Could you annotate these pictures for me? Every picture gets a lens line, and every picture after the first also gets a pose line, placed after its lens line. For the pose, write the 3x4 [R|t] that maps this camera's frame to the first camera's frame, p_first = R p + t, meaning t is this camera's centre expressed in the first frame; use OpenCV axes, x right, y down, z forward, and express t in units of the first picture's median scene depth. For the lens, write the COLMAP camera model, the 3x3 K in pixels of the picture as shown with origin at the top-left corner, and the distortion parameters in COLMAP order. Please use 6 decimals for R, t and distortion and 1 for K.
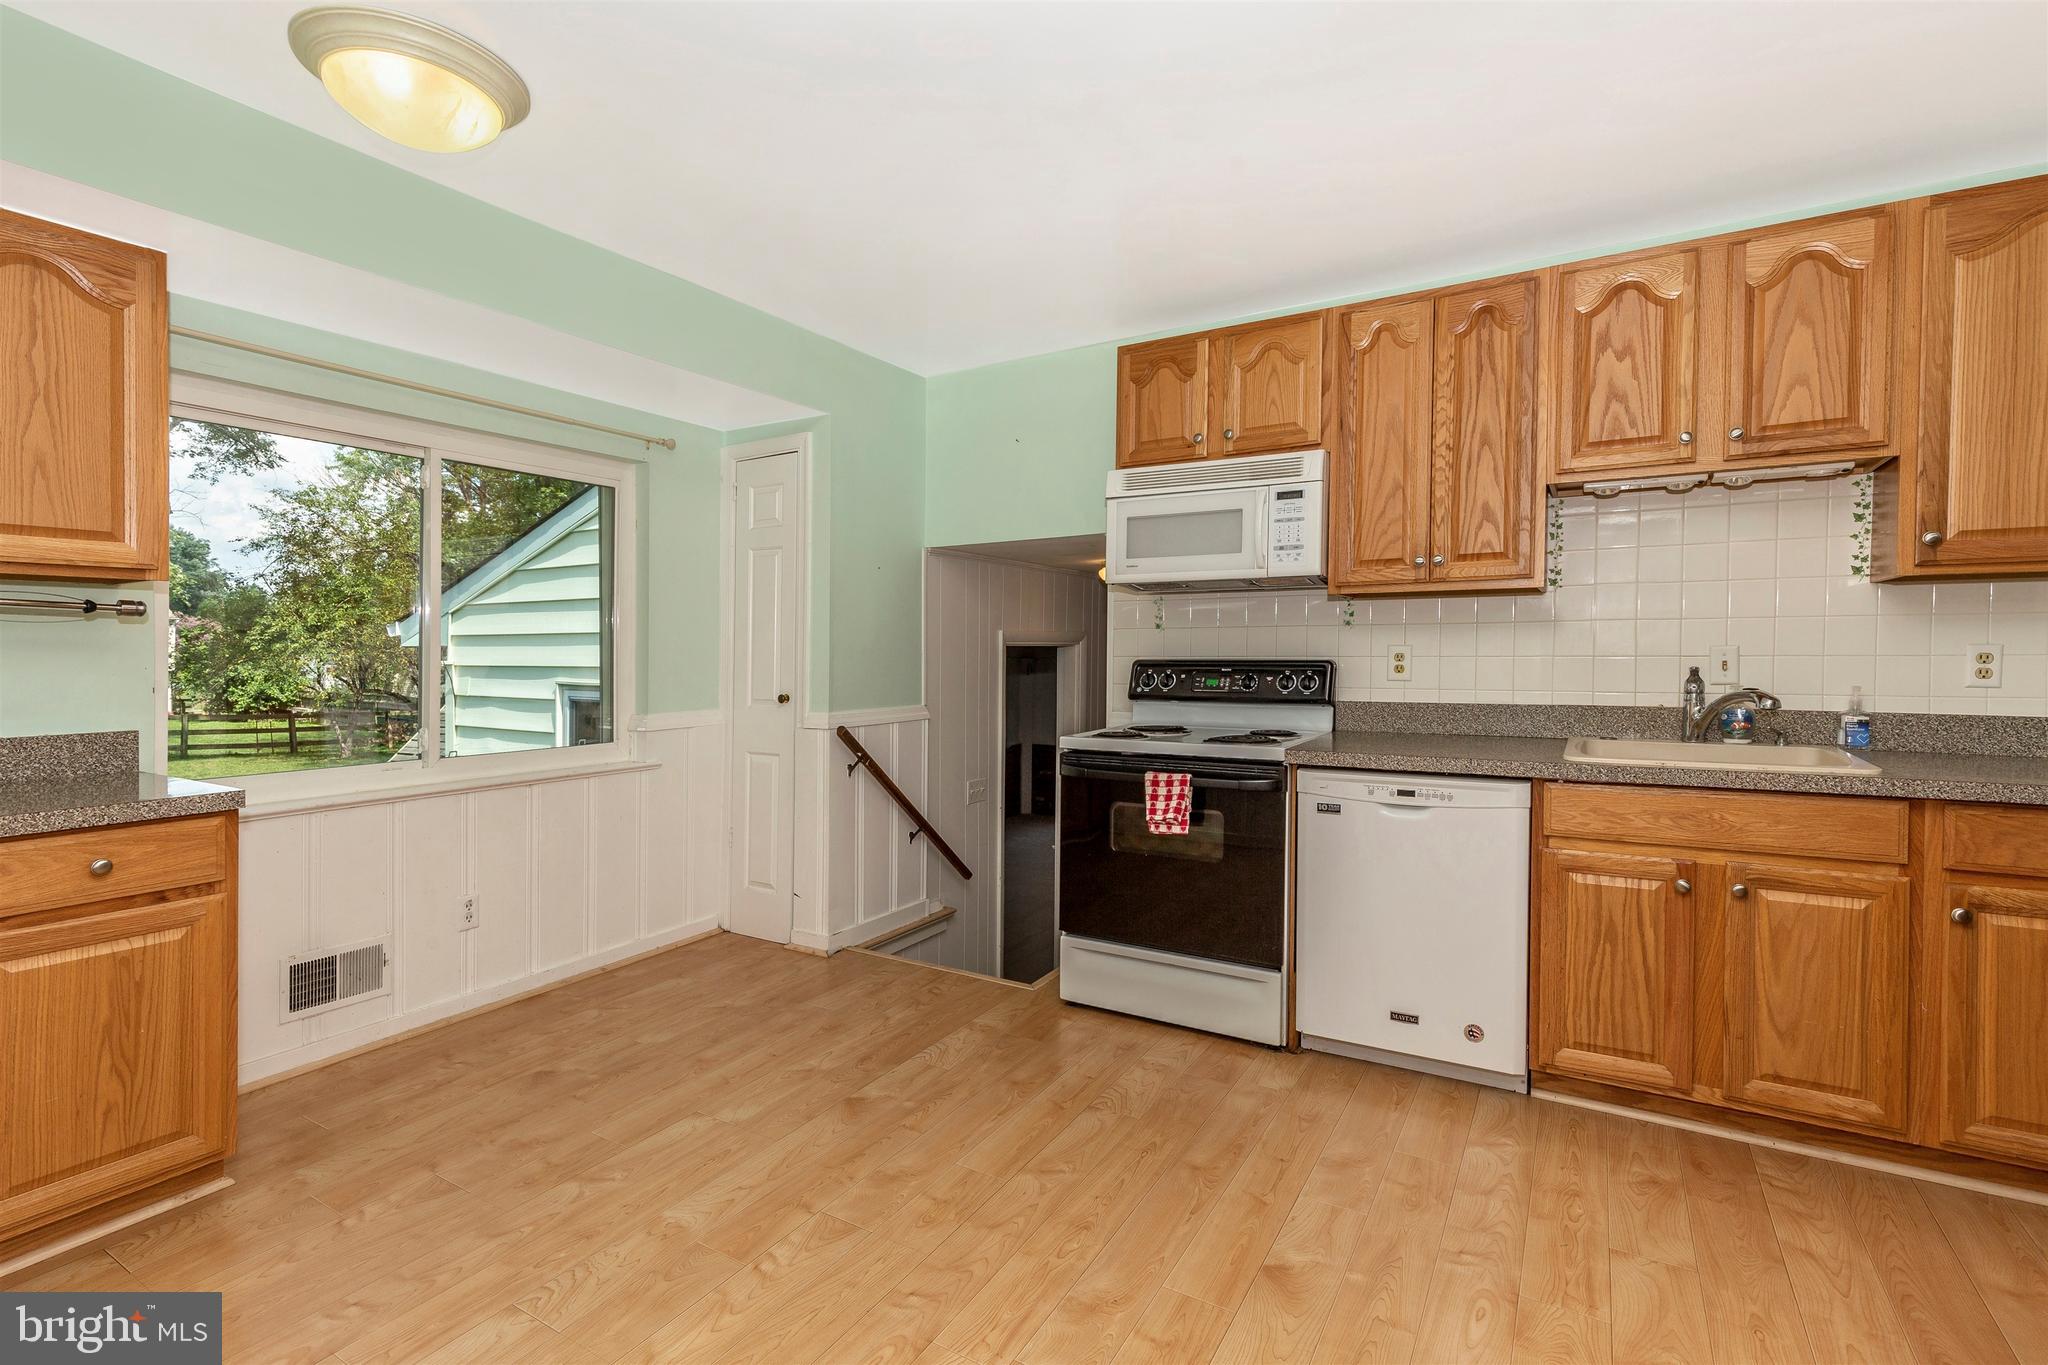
lens RADIAL K [[937.3, 0, 1046.7], [0, 937.3, 654.0], [0, 0, 1]] dist [0.013749, -0.002919]
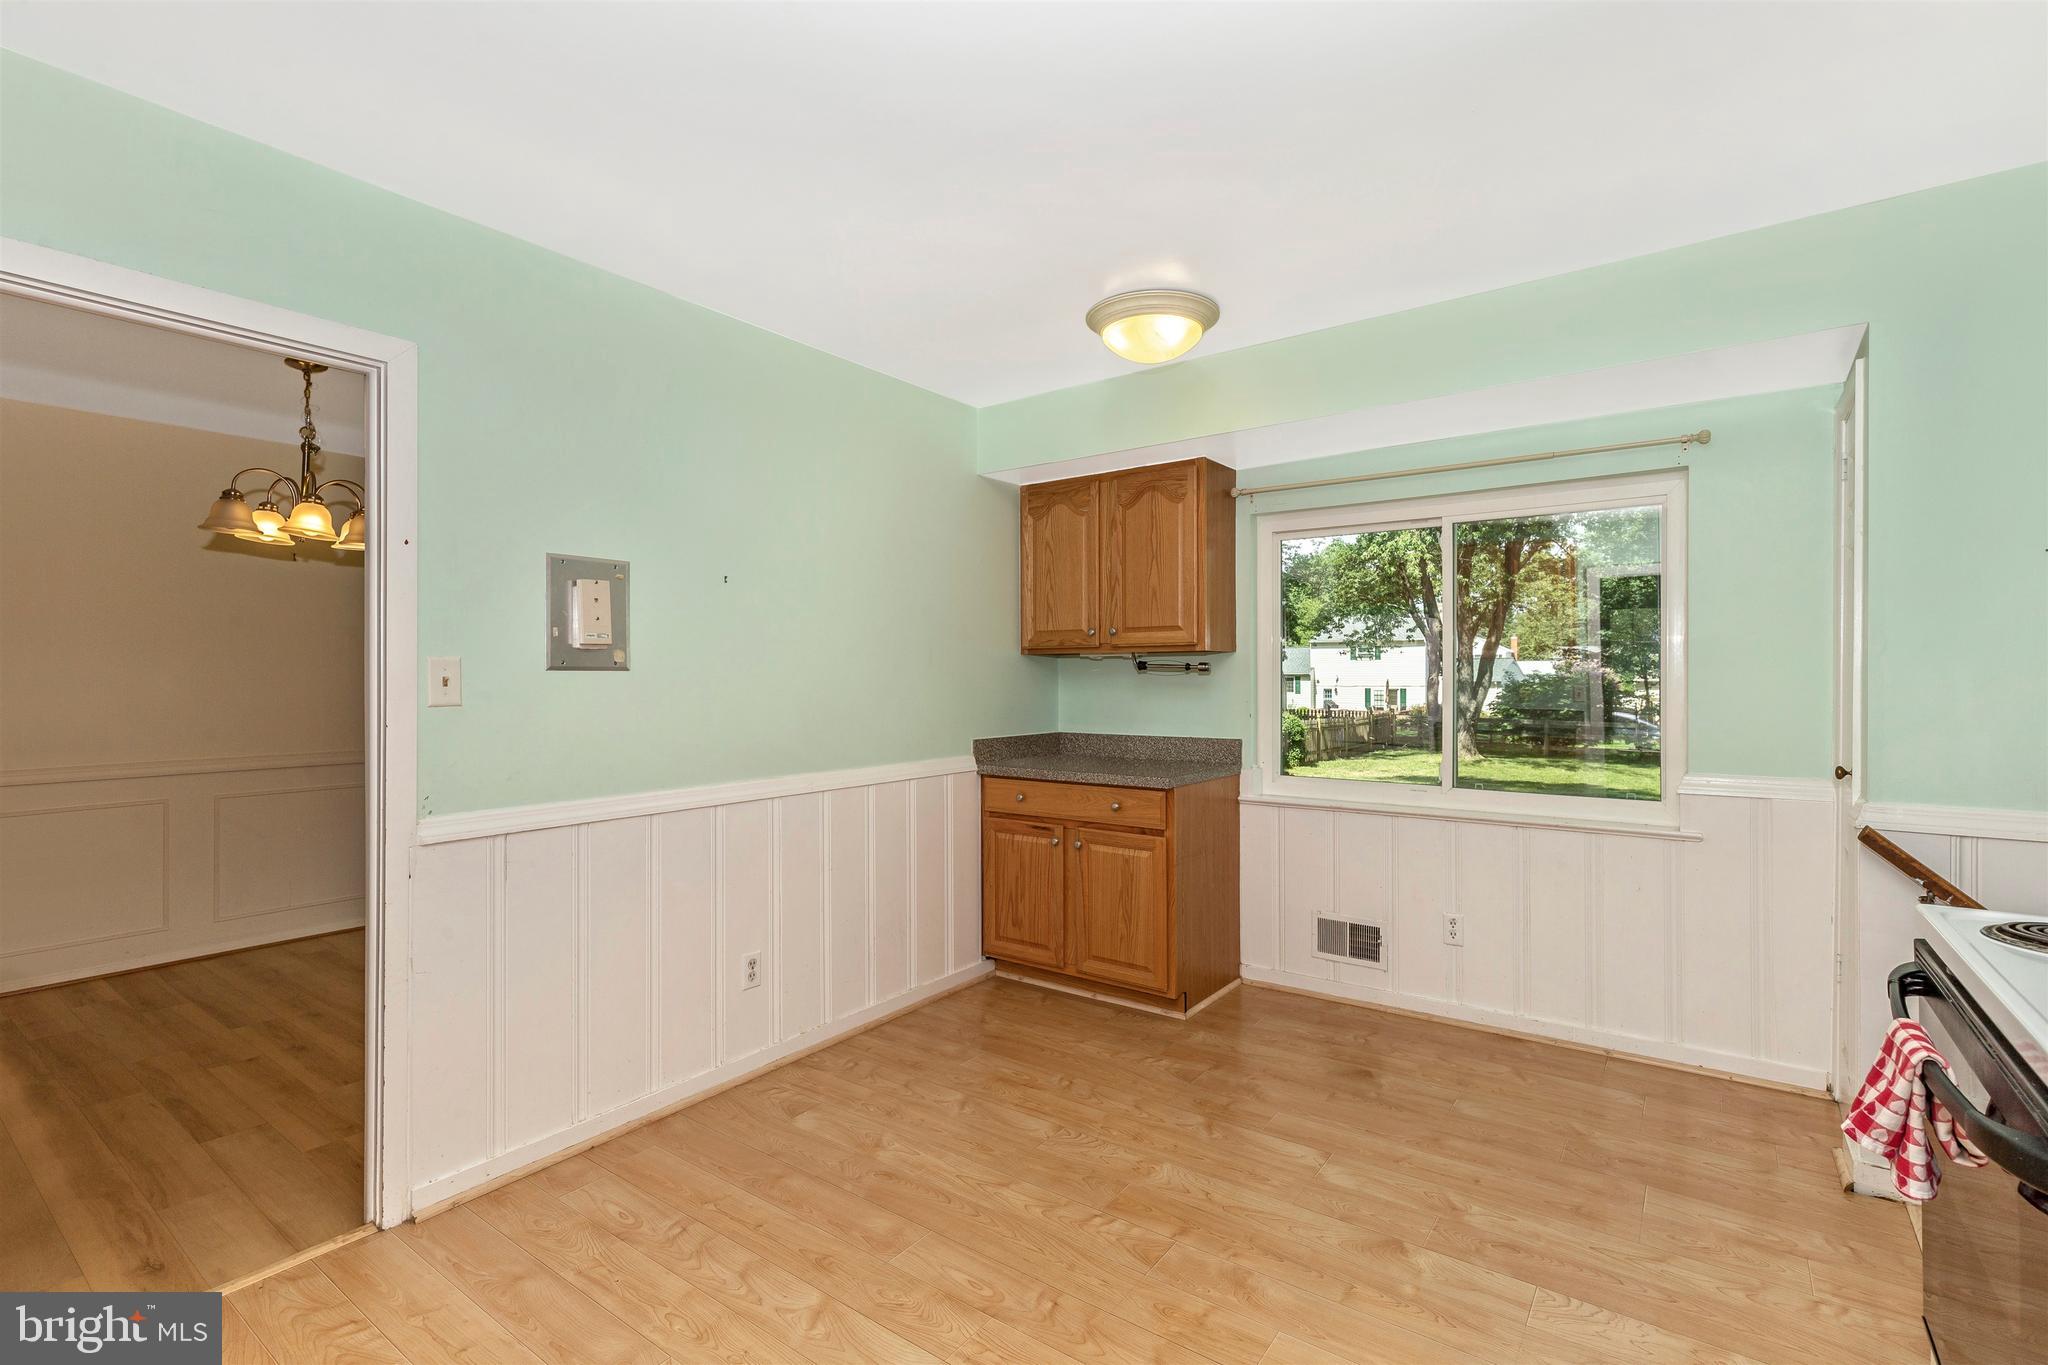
lens RADIAL K [[937.3, 0, 1020.4], [0, 937.3, 680.3], [0, 0, 1]] dist [0.013749, -0.002919]
pose [[-0.109941, 0.009345, -0.993894, 0.568764], [-0.000630, 0.999955, 0.009472, -0.029983], [0.993938, 0.001668, -0.109930, 0.655873]]
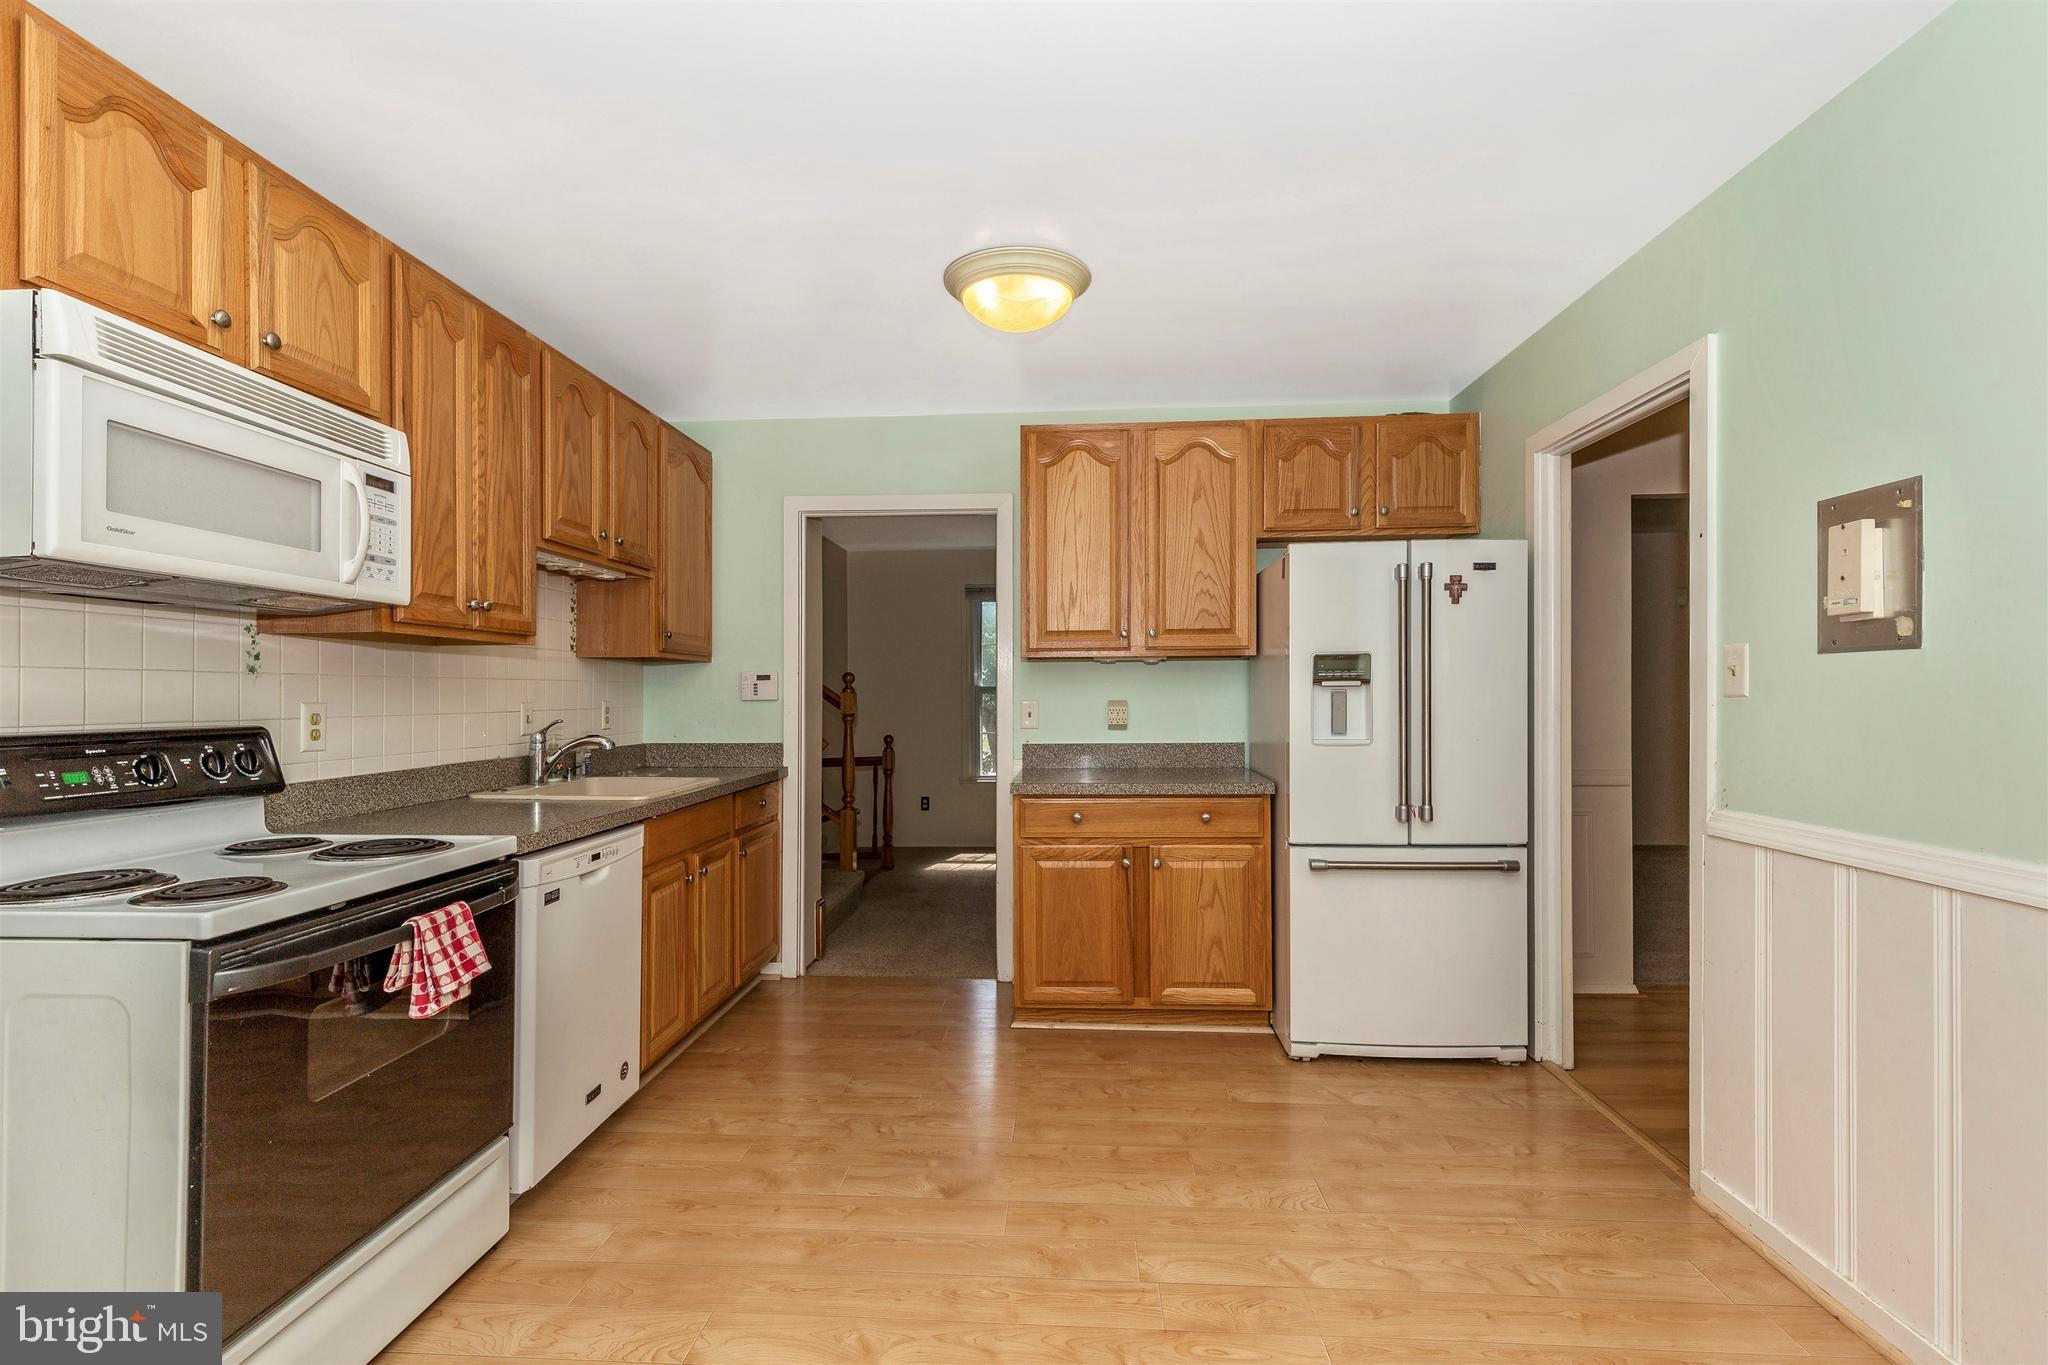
lens RADIAL K [[937.3, 0, 1016.0], [0, 937.3, 710.9], [0, 0, 1]] dist [0.013749, -0.002919]
pose [[-0.445141, -0.007605, 0.895428, -0.583923], [0.013286, 0.999798, 0.015096, -0.007541], [-0.895362, 0.018617, -0.444949, 0.921338]]
